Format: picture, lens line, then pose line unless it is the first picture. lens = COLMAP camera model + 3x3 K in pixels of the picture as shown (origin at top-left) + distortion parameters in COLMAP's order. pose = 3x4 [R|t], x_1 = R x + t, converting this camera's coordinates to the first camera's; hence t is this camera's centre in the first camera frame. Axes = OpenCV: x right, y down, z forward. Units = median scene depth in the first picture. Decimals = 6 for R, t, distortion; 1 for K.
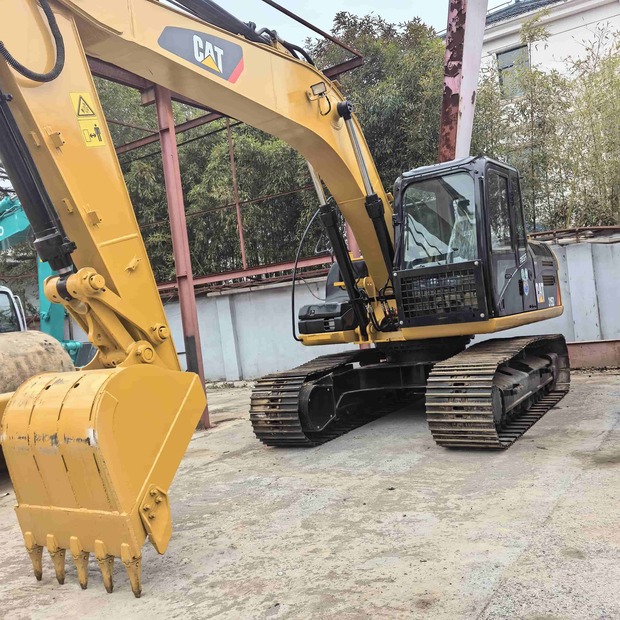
lens RADIAL K [[669.5, 0, 306.9], [0, 669.5, 313.5], [0, 0, 1]] dist [0.079158, 0.000000]
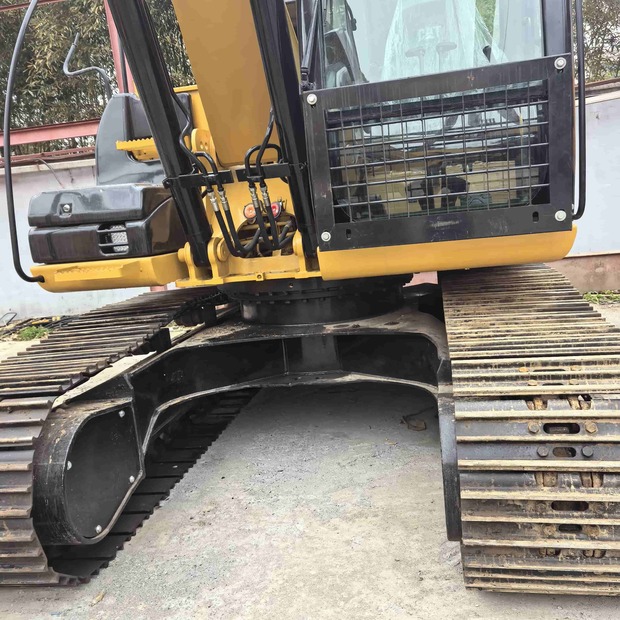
lens RADIAL K [[669.5, 0, 315.0], [0, 669.5, 309.7], [0, 0, 1]] dist [0.079158, 0.000000]
pose [[0.935983, -0.041806, 0.349555, 0.003343], [-0.003212, 0.991869, 0.127226, 0.005898], [-0.352031, -0.120204, 0.928238, 0.583044]]
